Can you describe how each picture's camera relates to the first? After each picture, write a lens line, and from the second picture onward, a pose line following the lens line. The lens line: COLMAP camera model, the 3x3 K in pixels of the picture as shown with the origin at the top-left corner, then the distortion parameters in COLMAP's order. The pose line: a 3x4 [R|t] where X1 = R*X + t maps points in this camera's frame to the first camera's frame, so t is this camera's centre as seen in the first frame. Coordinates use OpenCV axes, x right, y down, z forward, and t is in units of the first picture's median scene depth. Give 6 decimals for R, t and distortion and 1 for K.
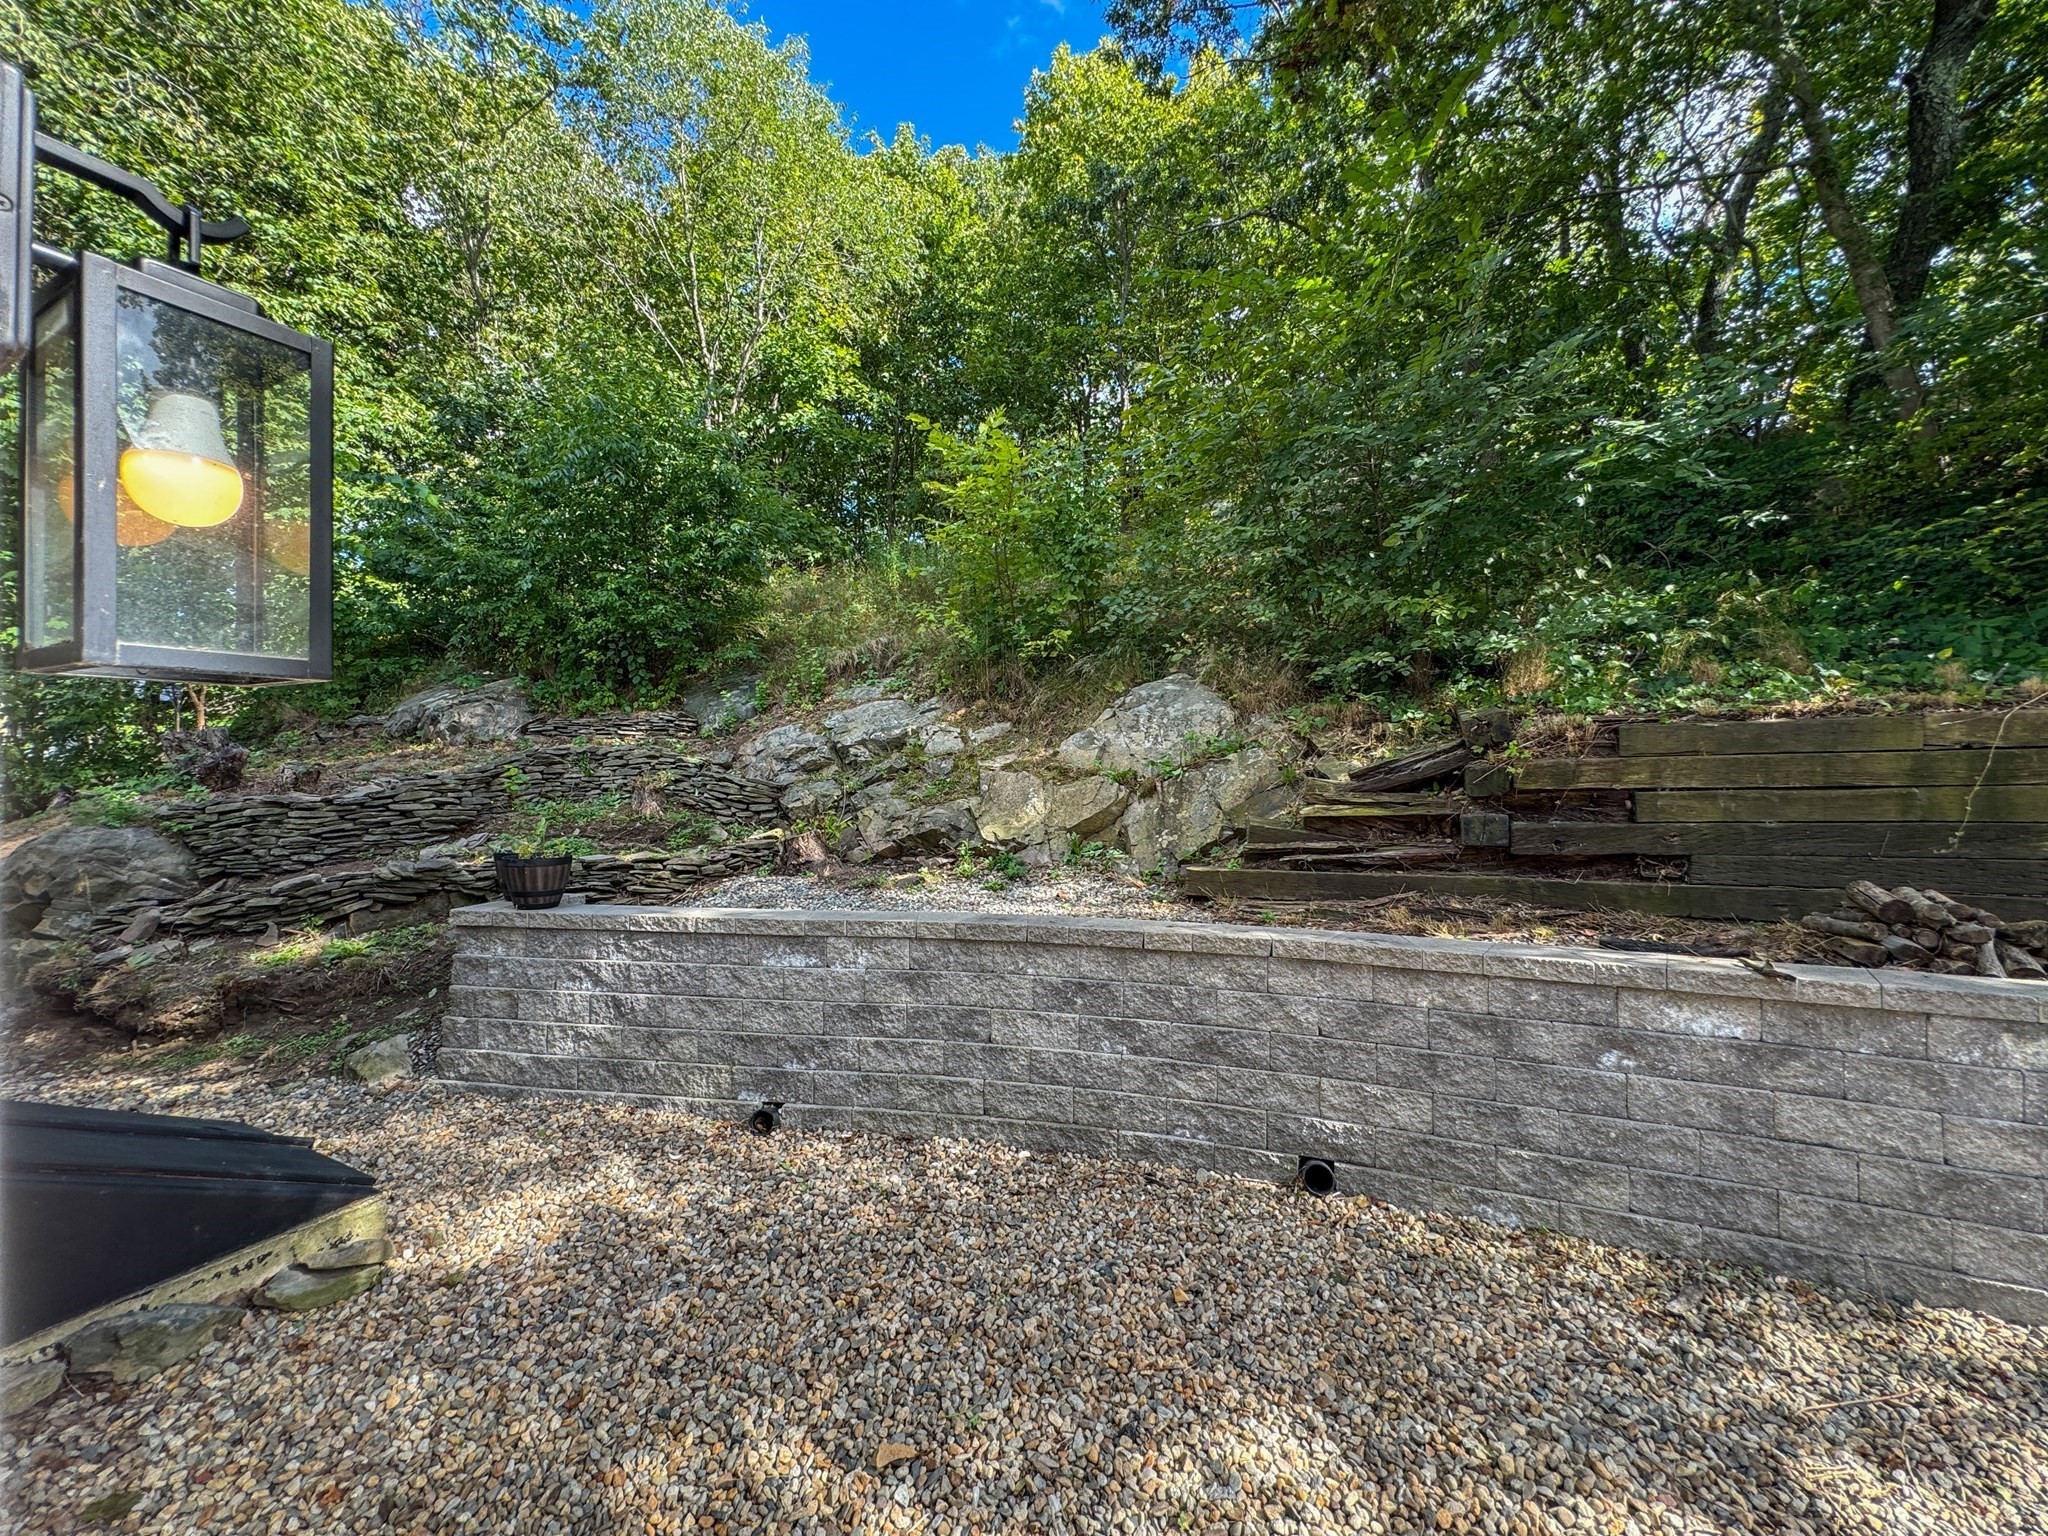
lens RADIAL K [[858.6, 0, 1012.8], [0, 858.6, 761.1], [0, 0, 1]] dist [0.000384, 0.000184]
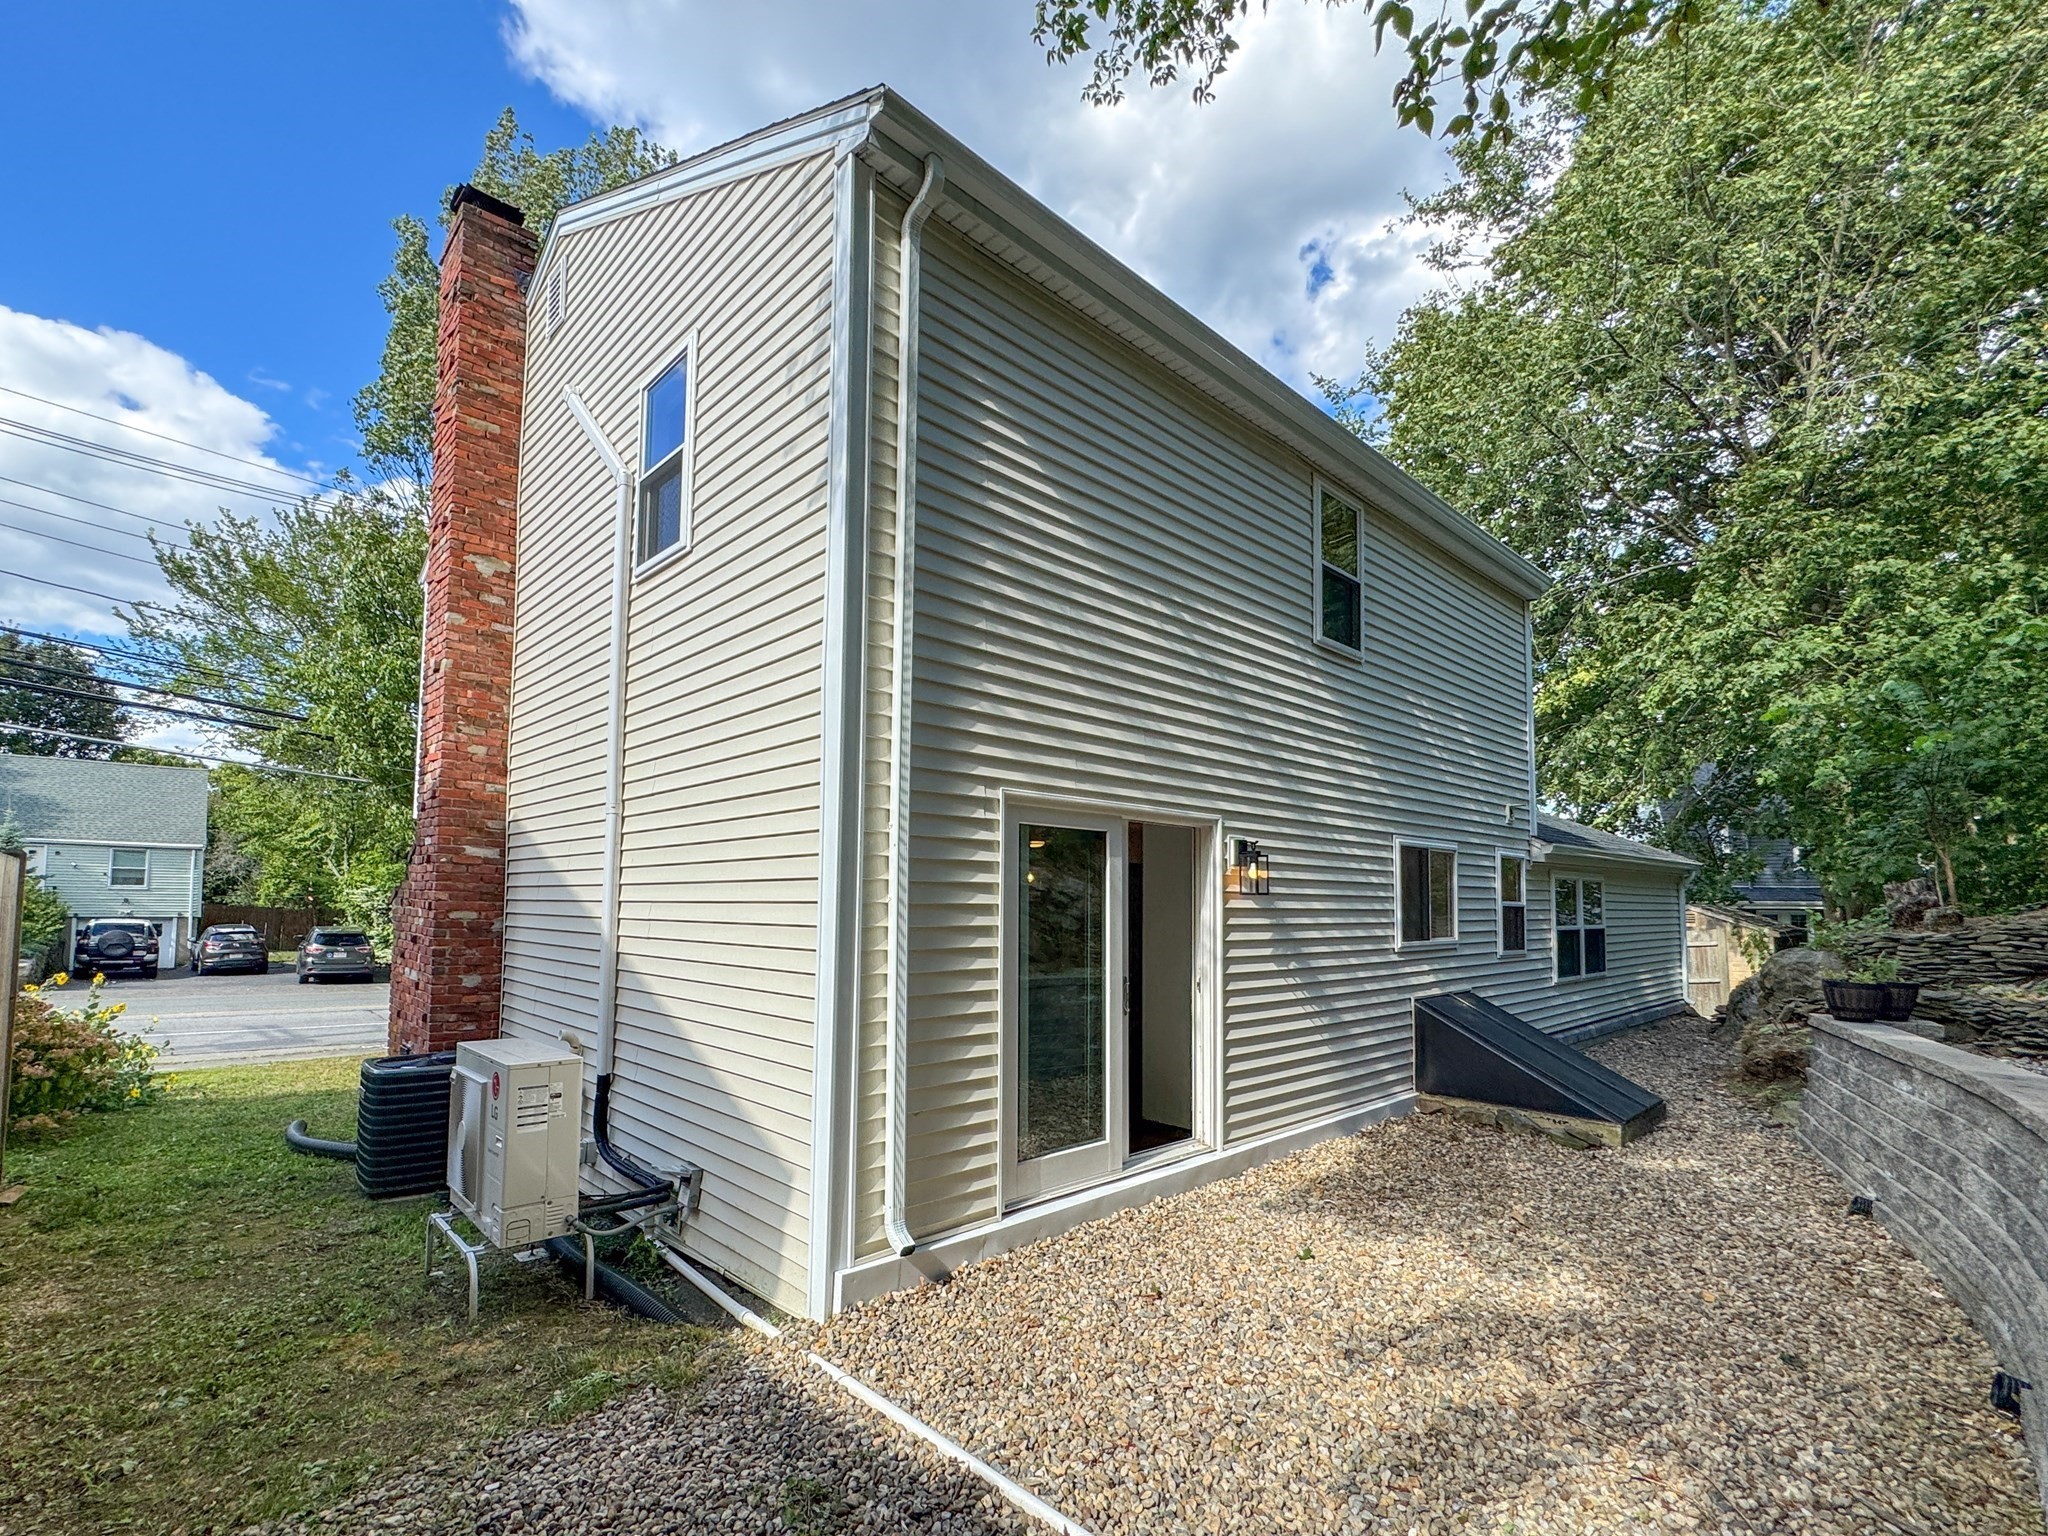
lens RADIAL K [[940.3, 0, 1024.0], [0, 940.3, 768.0], [0, 0, 1]] dist [0.000435, 0.000049]
pose [[-0.343071, -0.130392, -0.930215, 0.972895], [0.003145, 0.990153, -0.139954, -0.013821], [0.939304, -0.050940, -0.339282, 0.232984]]
